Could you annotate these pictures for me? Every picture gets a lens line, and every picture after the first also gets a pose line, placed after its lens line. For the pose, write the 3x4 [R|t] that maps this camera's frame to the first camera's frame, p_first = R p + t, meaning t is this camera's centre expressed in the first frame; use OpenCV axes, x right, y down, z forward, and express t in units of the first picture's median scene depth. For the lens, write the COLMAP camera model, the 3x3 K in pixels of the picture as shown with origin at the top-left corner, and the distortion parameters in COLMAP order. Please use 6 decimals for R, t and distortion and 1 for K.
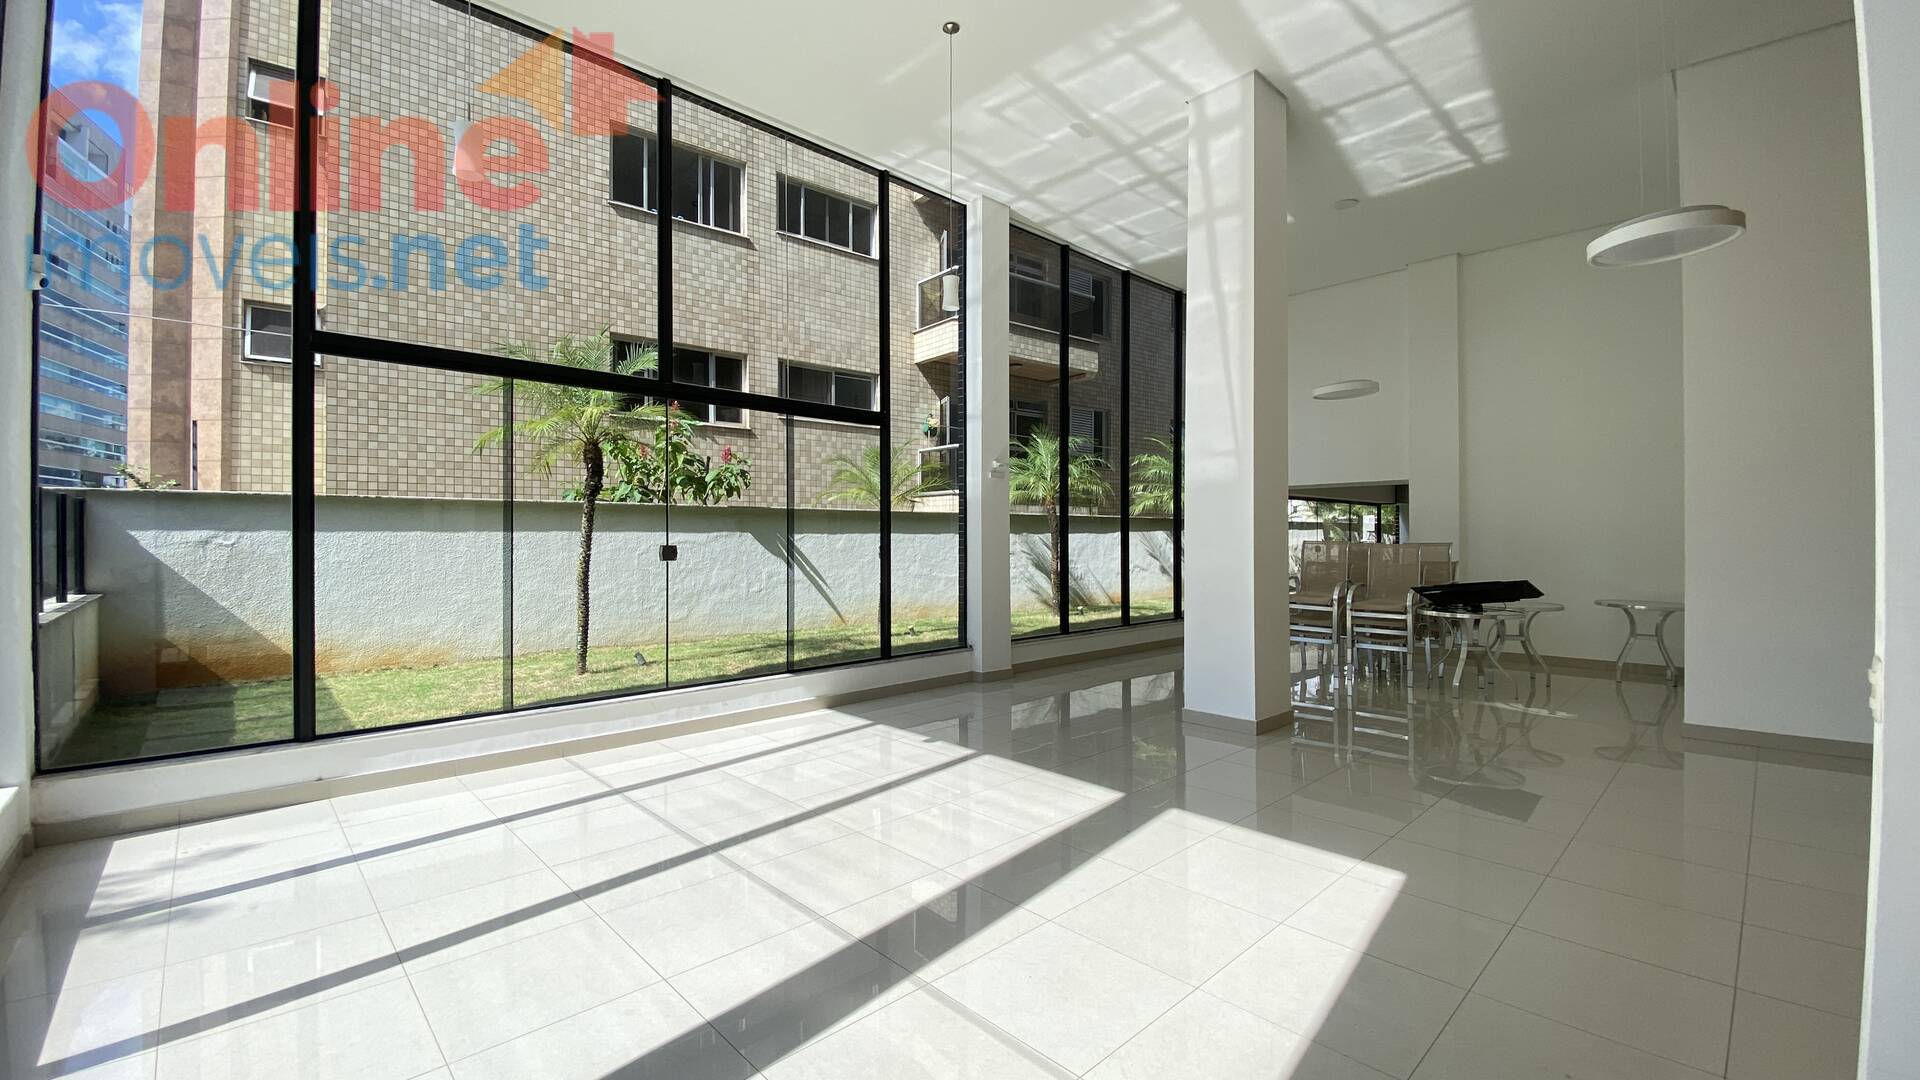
lens RADIAL K [[785.6, 0, 959.6], [0, 785.6, 531.0], [0, 0, 1]] dist [-0.000269, -0.000690]
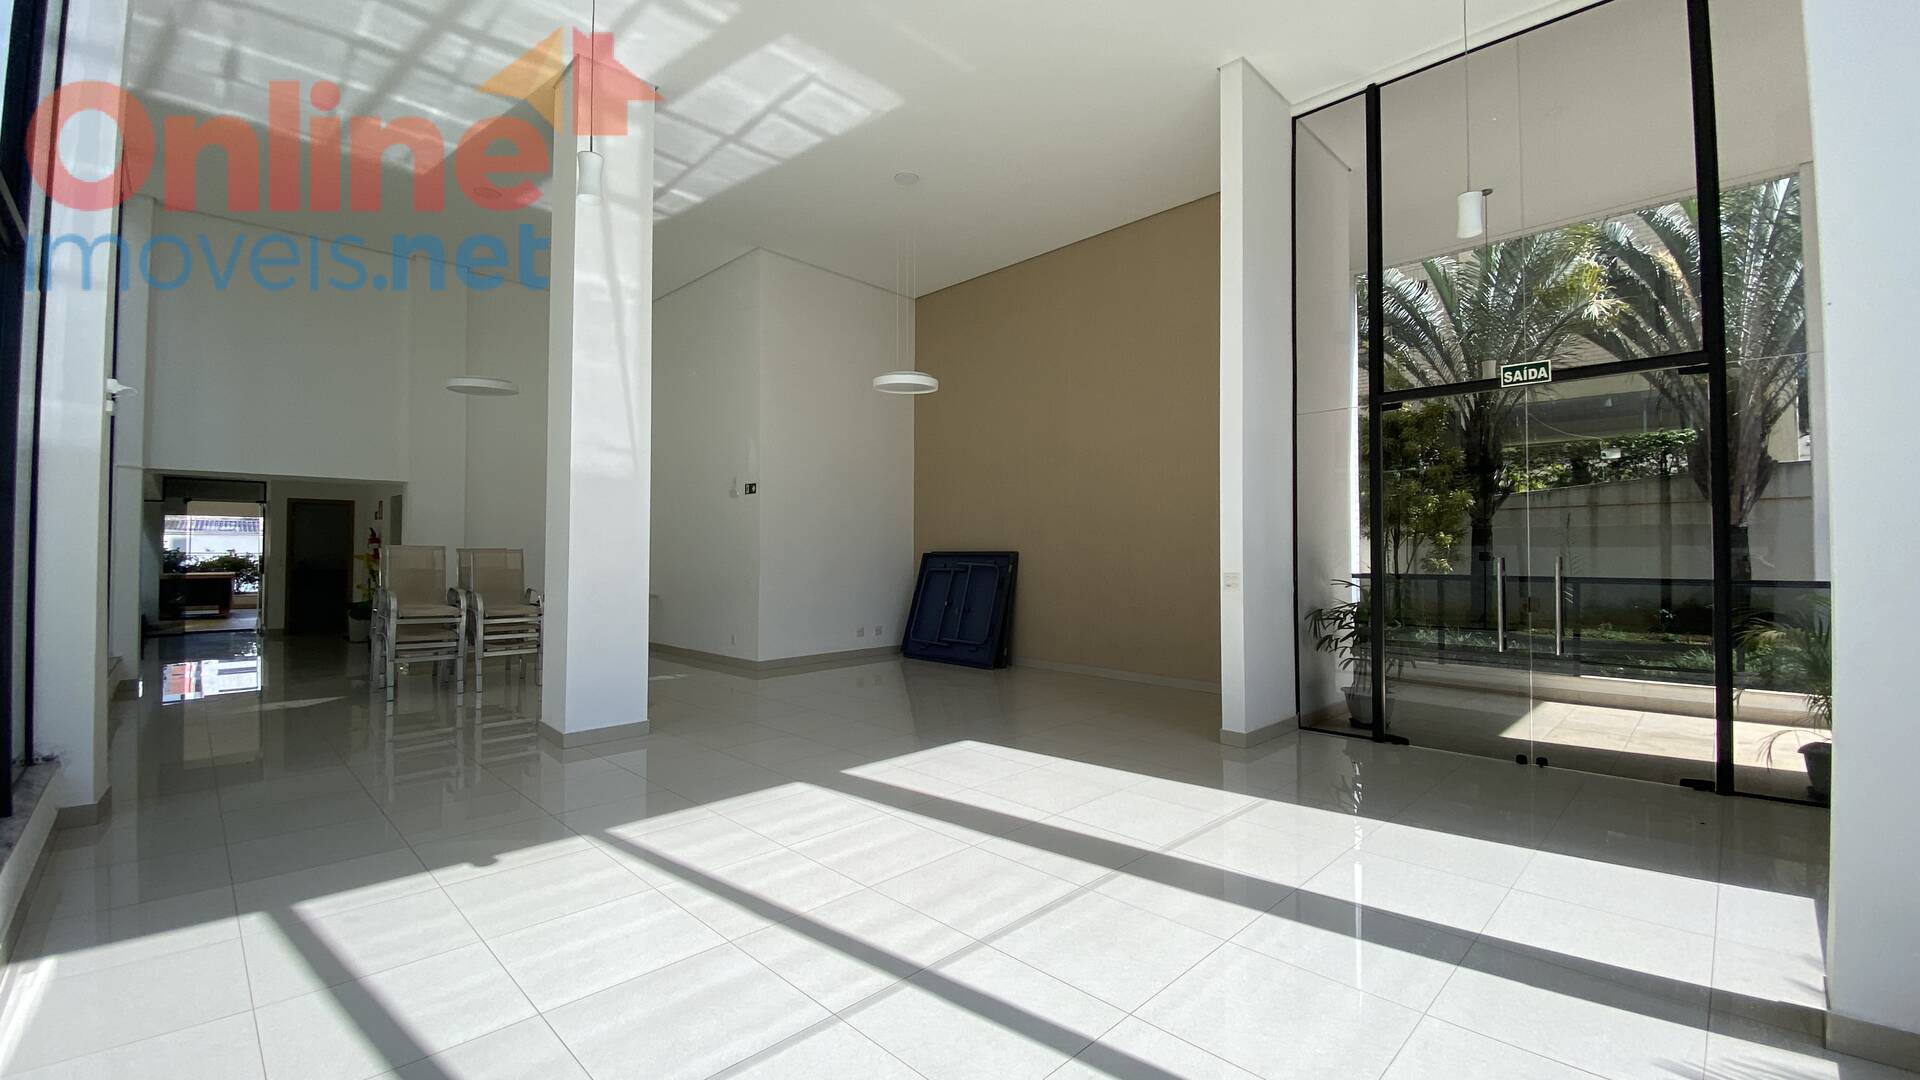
lens RADIAL K [[785.6, 0, 960.0], [0, 785.6, 534.6], [0, 0, 1]] dist [-0.000269, -0.000690]
pose [[-0.011215, 0.011183, 0.999875, -0.812073], [-0.000724, 0.999937, -0.011192, 0.018061], [-0.999937, -0.000850, -0.011206, 0.773160]]
